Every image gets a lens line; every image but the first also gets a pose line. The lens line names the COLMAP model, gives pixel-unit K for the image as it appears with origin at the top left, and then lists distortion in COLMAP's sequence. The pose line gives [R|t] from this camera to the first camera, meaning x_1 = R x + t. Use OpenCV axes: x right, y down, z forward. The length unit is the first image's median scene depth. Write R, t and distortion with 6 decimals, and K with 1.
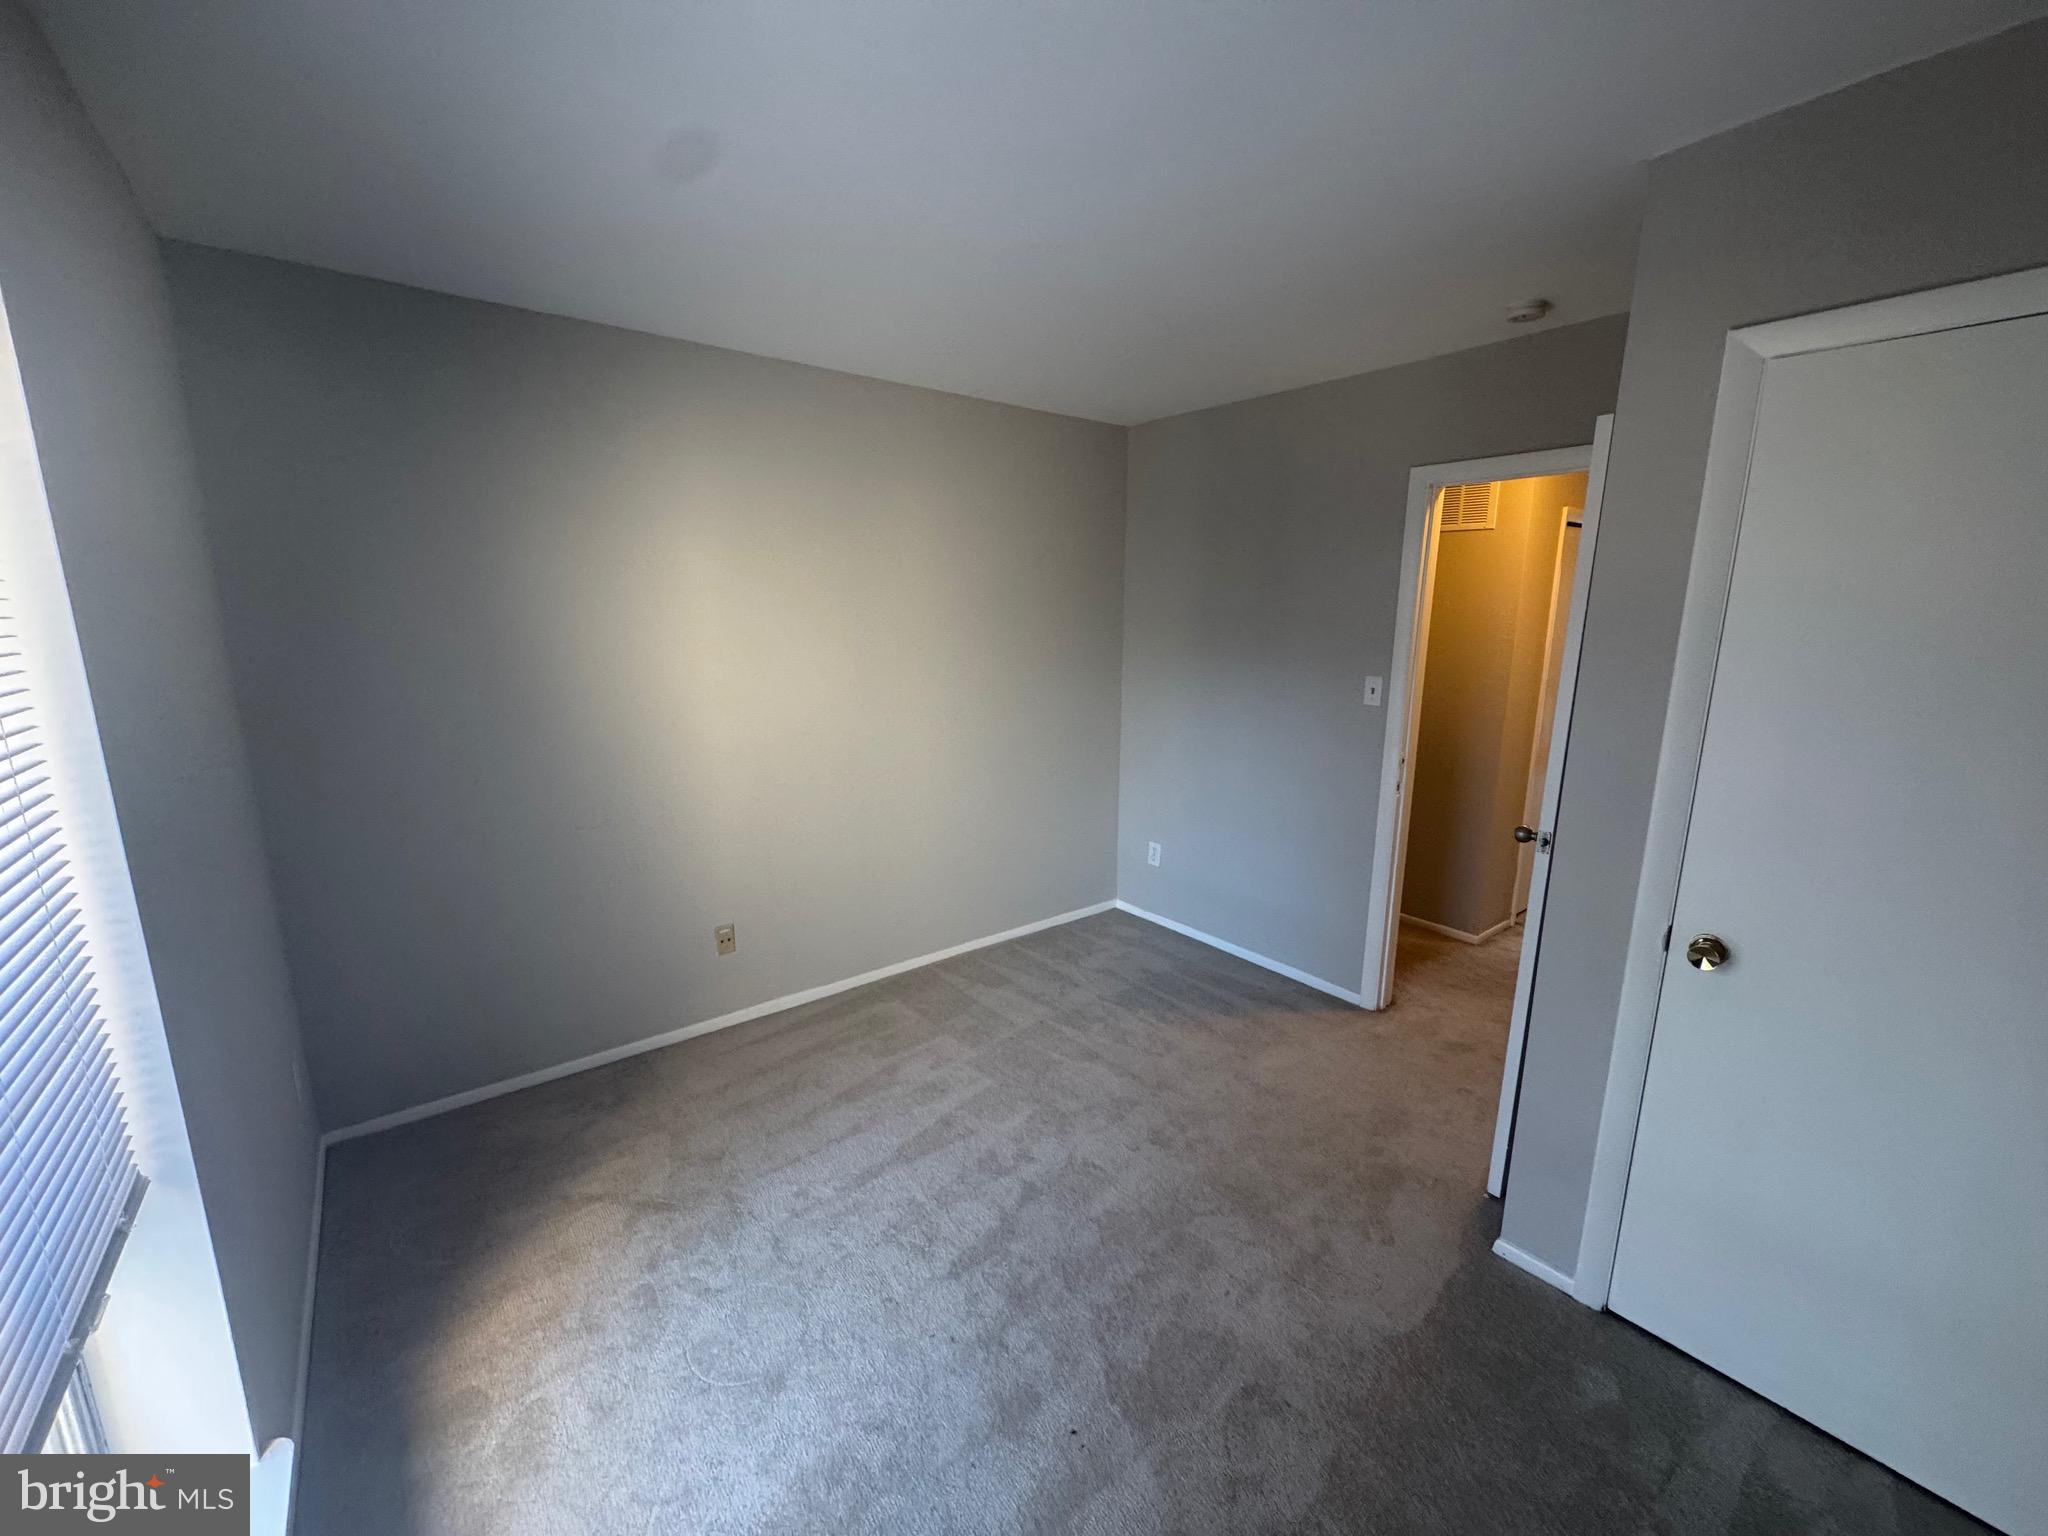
lens RADIAL K [[818.3, 0, 1021.1], [0, 818.3, 766.0], [0, 0, 1]] dist [-0.000745, 0.000001]
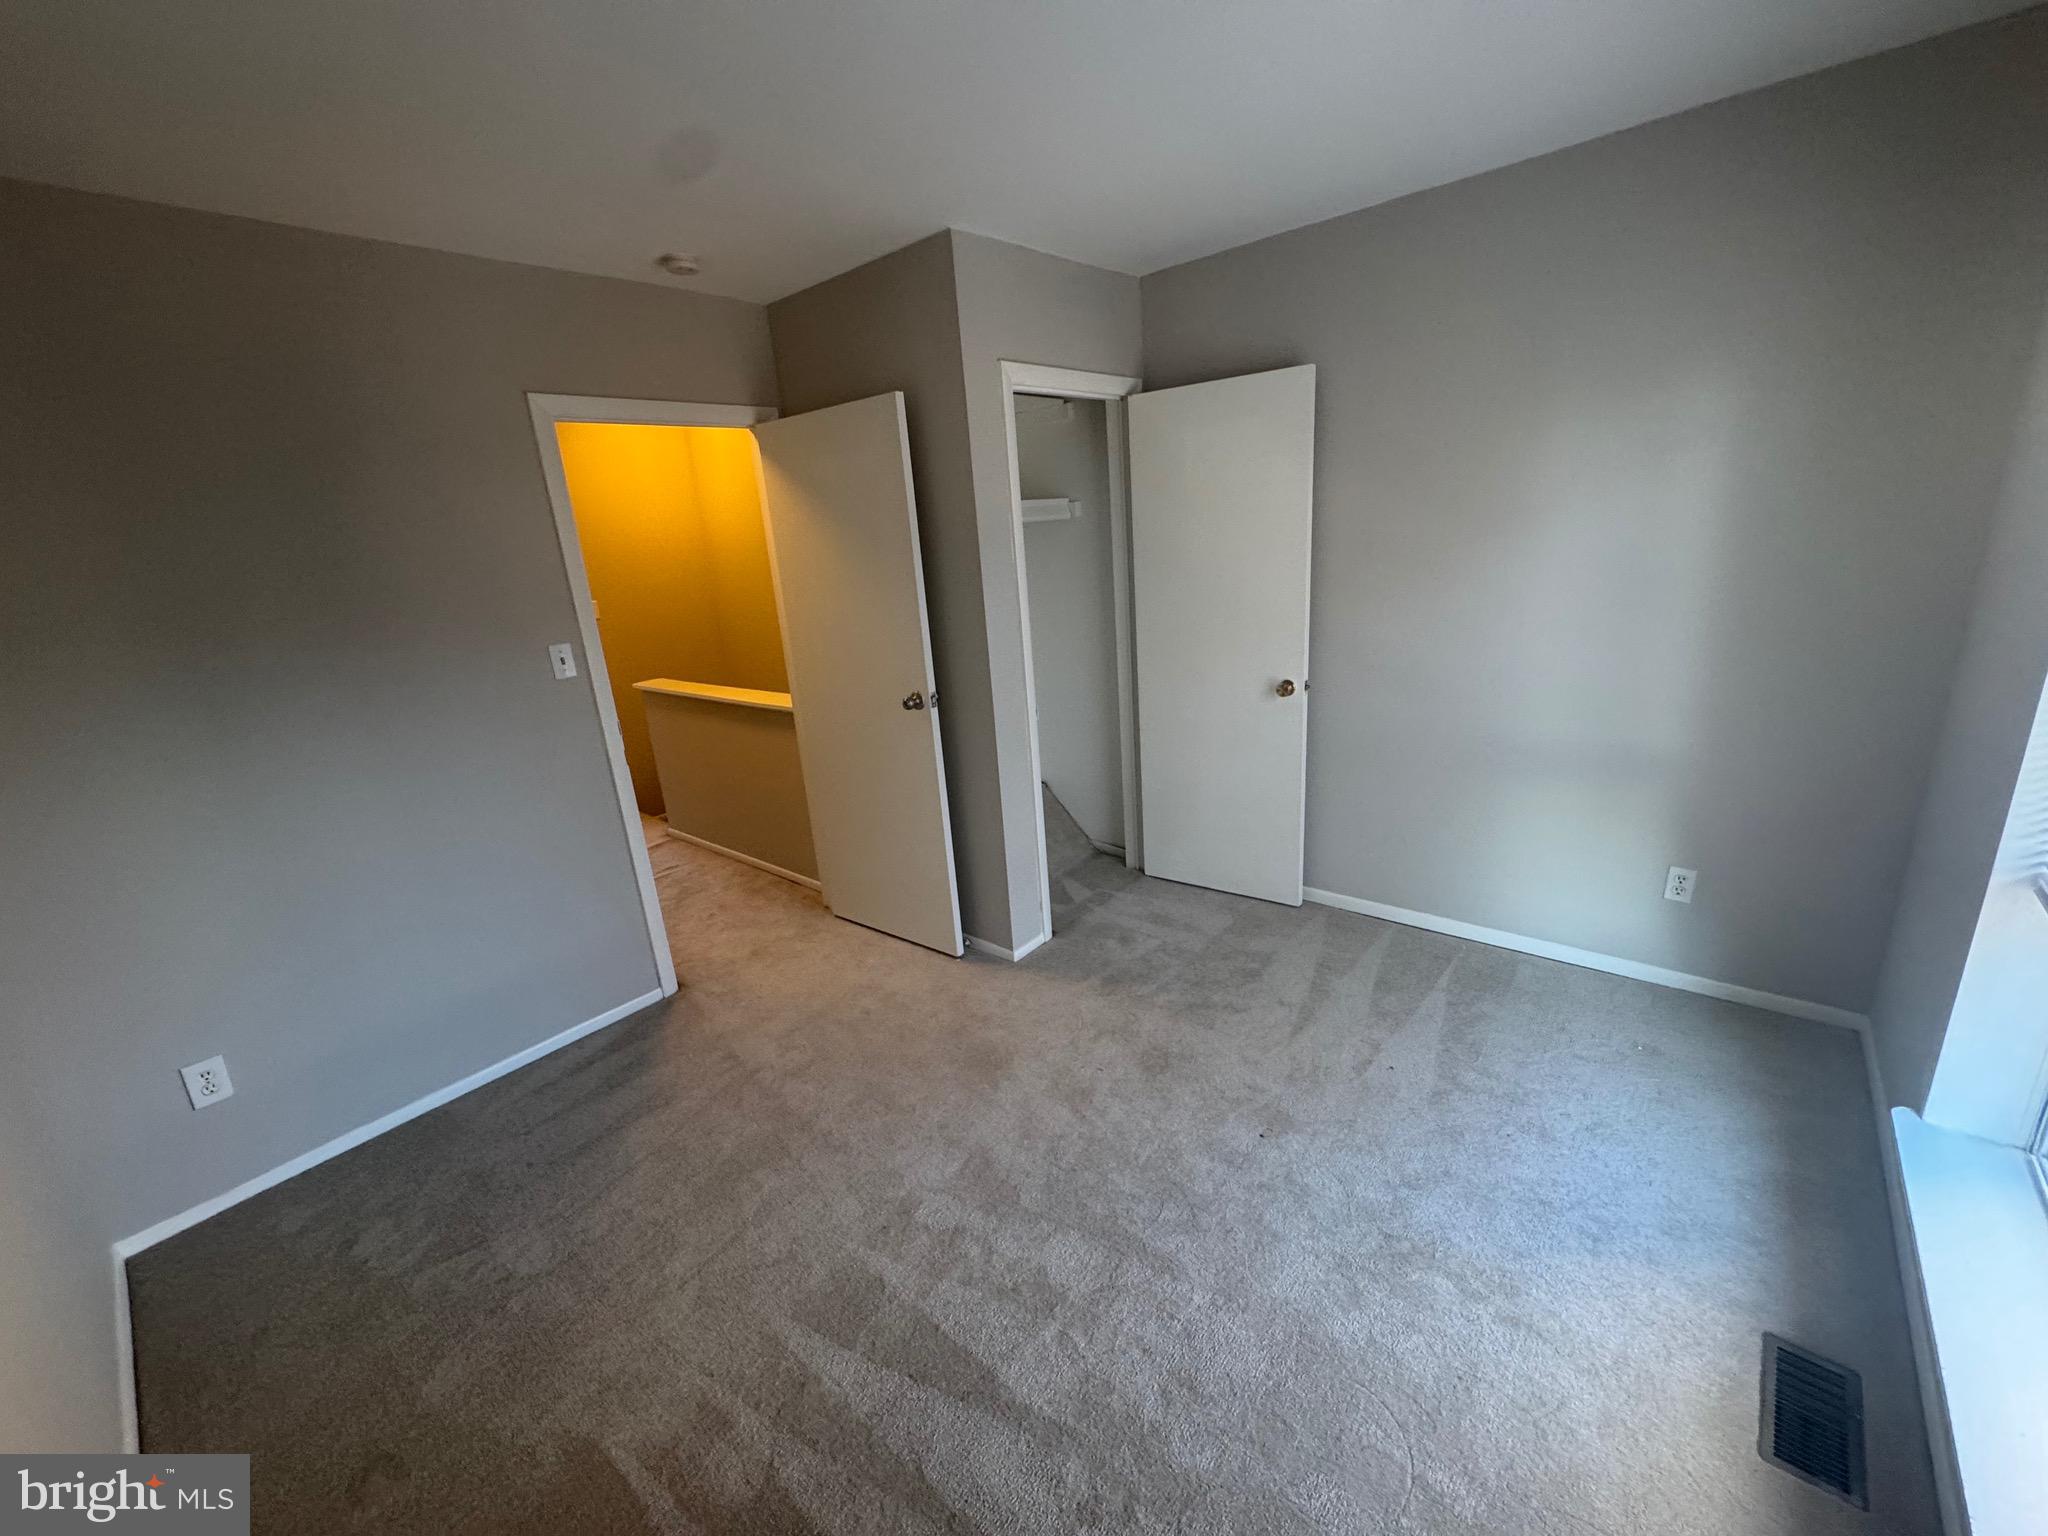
lens RADIAL K [[818.3, 0, 1021.1], [0, 818.3, 766.0], [0, 0, 1]] dist [-0.000745, 0.000001]
pose [[-0.195915, -0.263297, 0.944612, -0.489314], [0.264699, 0.913323, 0.309475, -0.129157], [-0.944220, 0.310669, -0.109239, 0.681779]]
